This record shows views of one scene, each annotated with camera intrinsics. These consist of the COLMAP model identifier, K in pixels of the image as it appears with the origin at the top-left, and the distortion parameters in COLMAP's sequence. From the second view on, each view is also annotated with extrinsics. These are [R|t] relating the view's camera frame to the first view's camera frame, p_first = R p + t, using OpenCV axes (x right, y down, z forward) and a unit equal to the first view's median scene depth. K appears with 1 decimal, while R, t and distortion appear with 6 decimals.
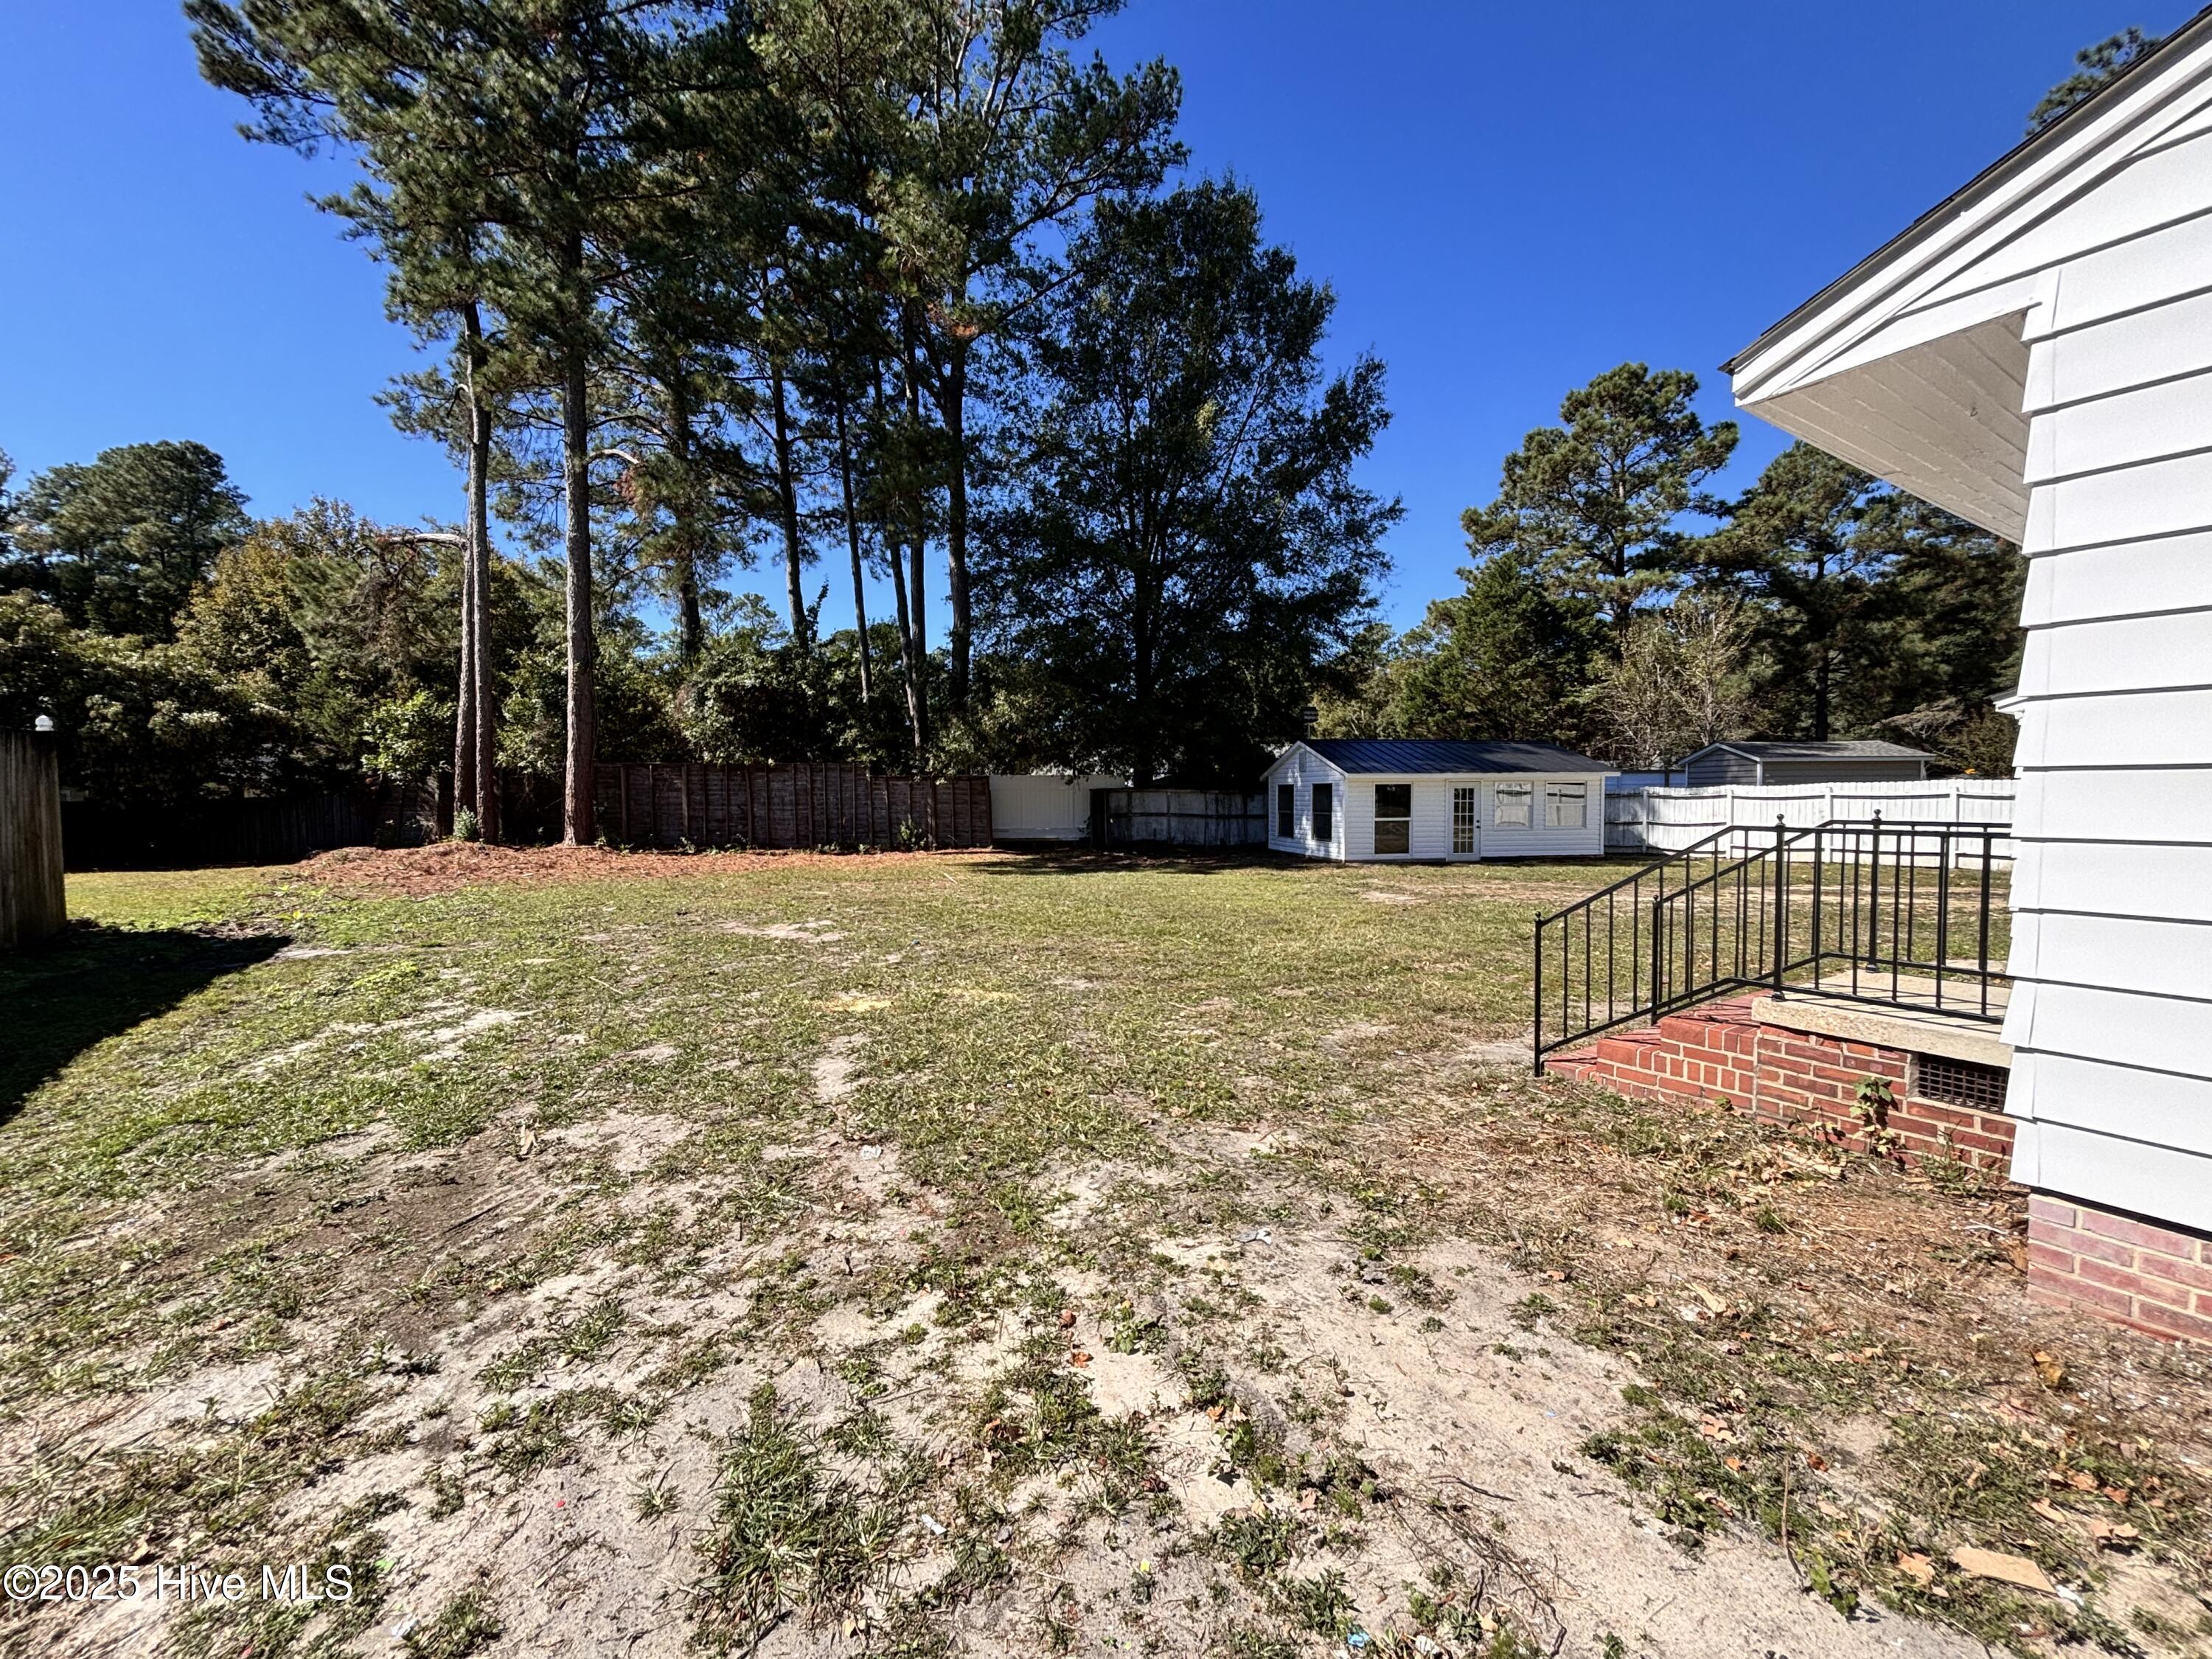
lens RADIAL K [[890.7, 0, 1102.1], [0, 890.7, 826.3], [0, 0, 1]] dist [0.005928, -0.003770]
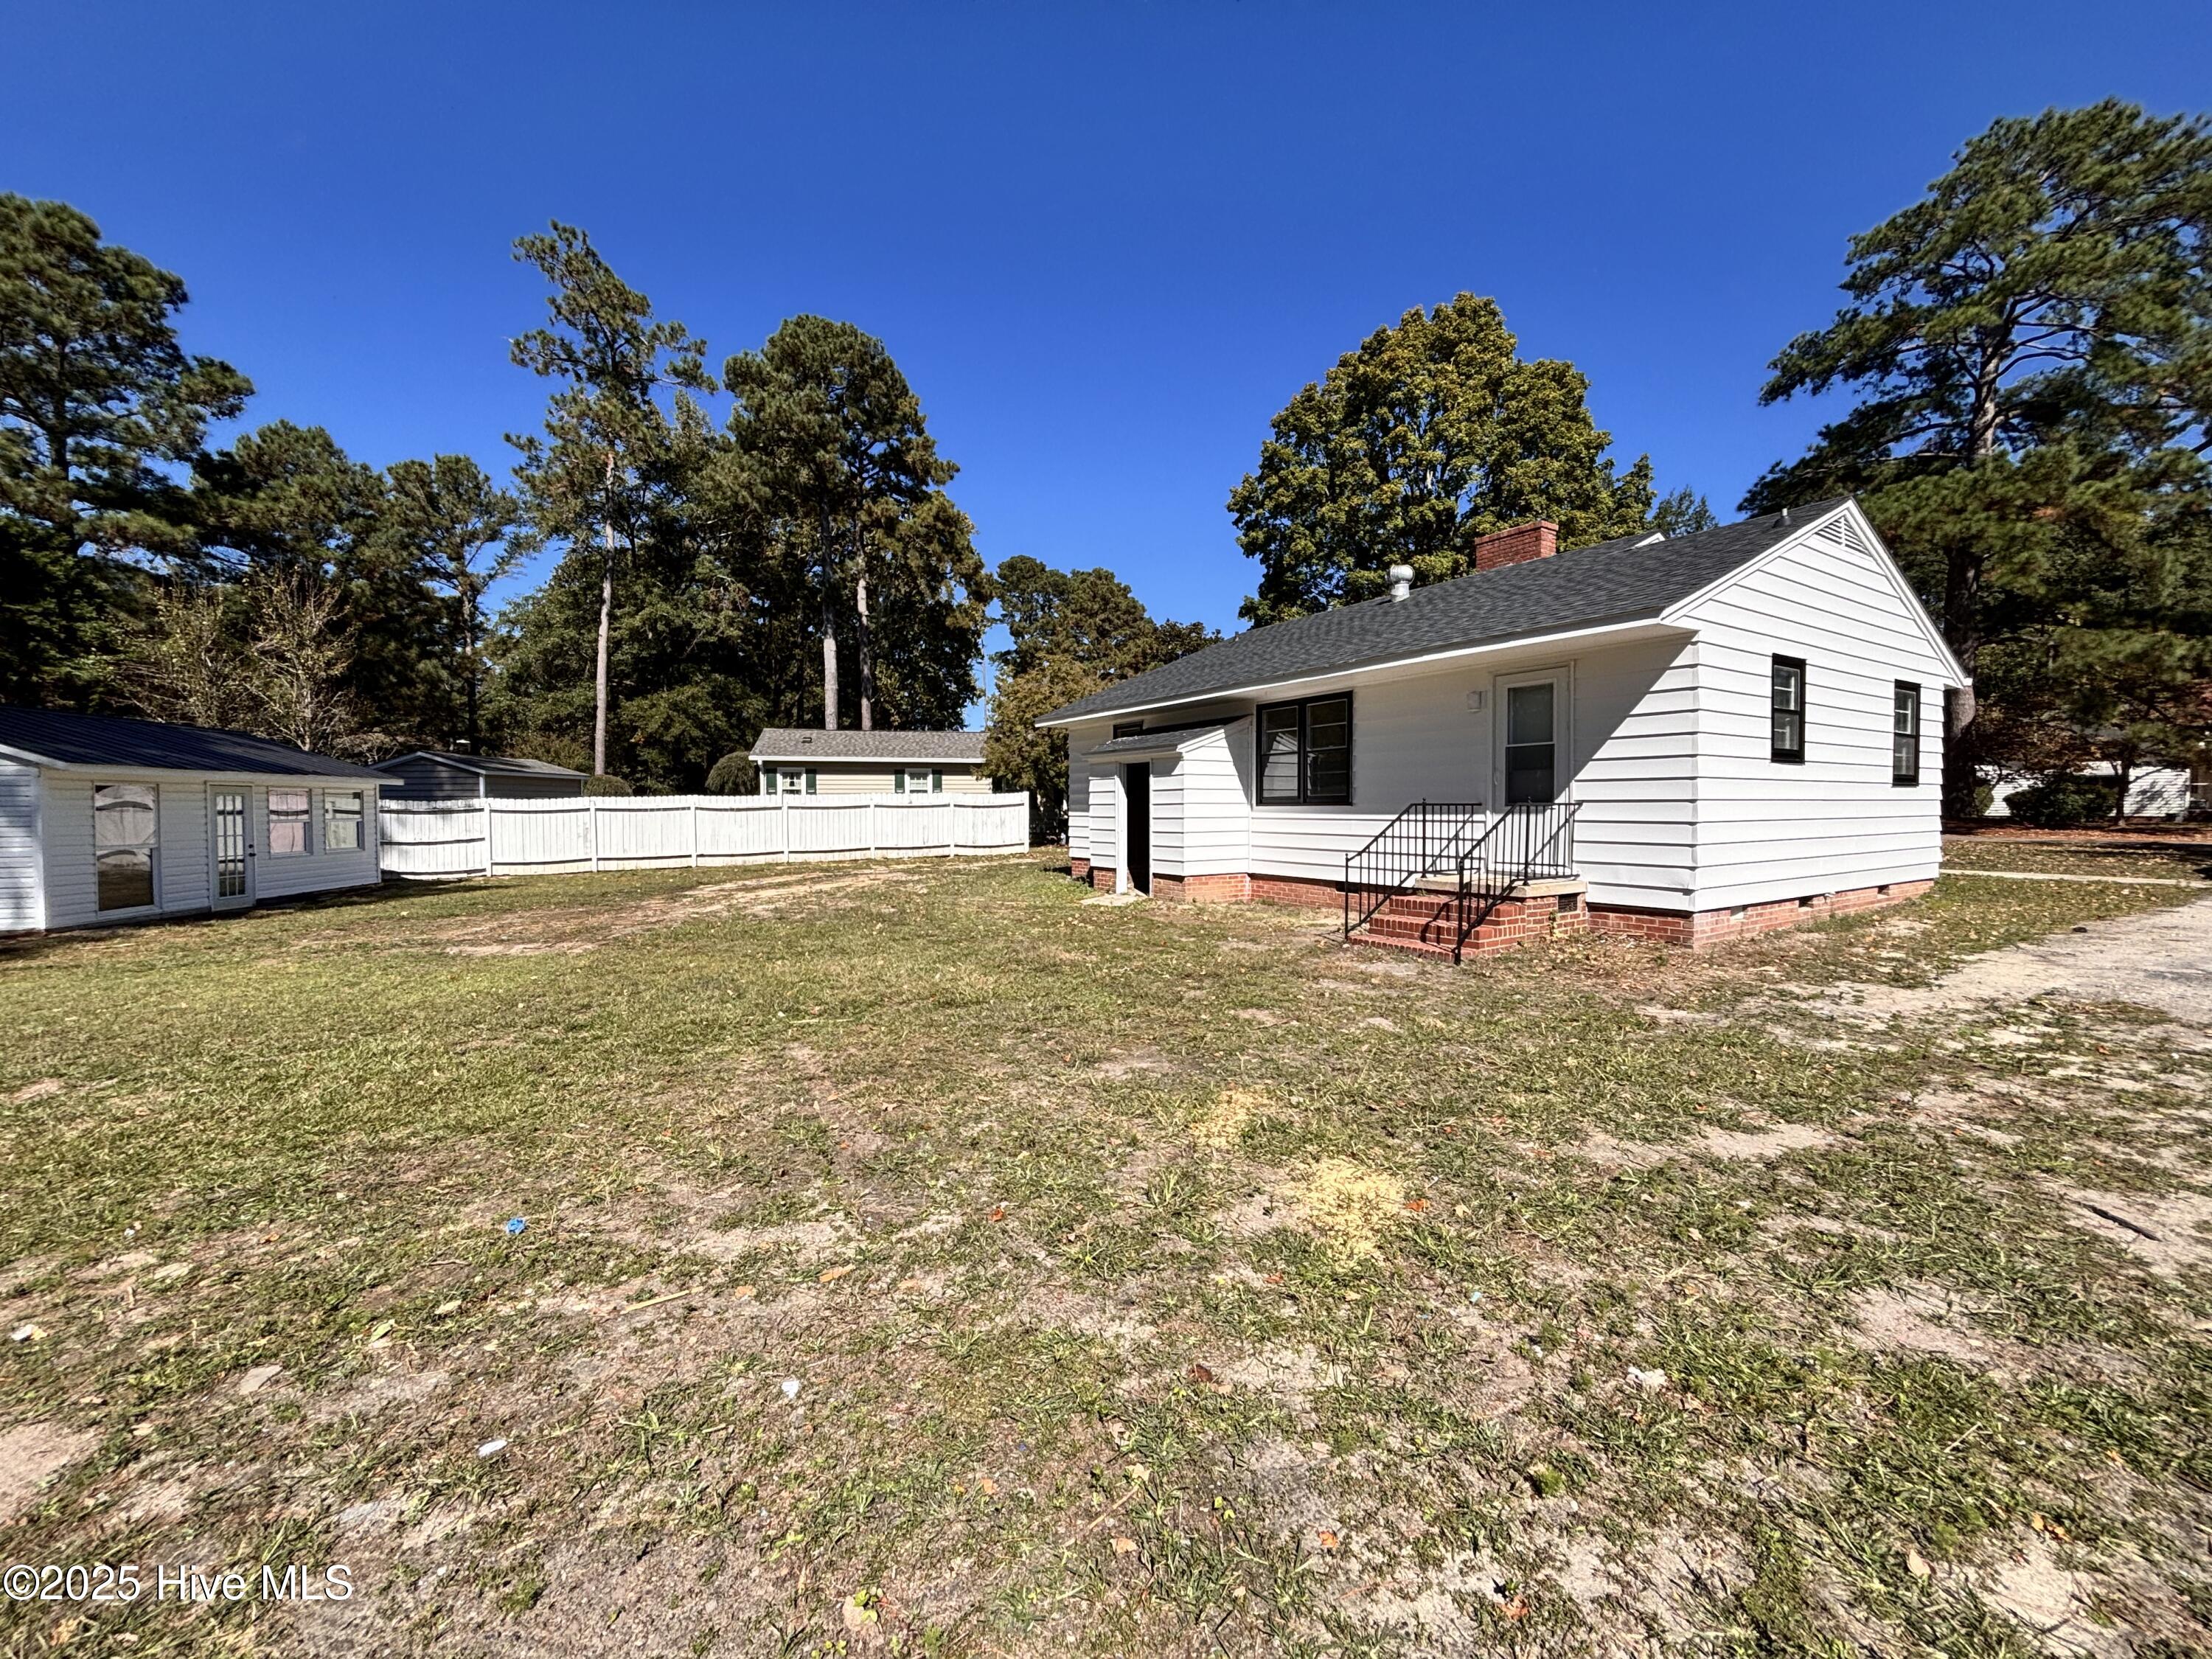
lens RADIAL K [[890.7, 0, 1102.1], [0, 890.7, 826.3], [0, 0, 1]] dist [0.005928, -0.003770]
pose [[-0.006276, -0.015104, 0.999866, -0.243723], [0.042367, 0.998984, 0.015356, -0.003798], [-0.999082, 0.042457, -0.005630, 0.362290]]
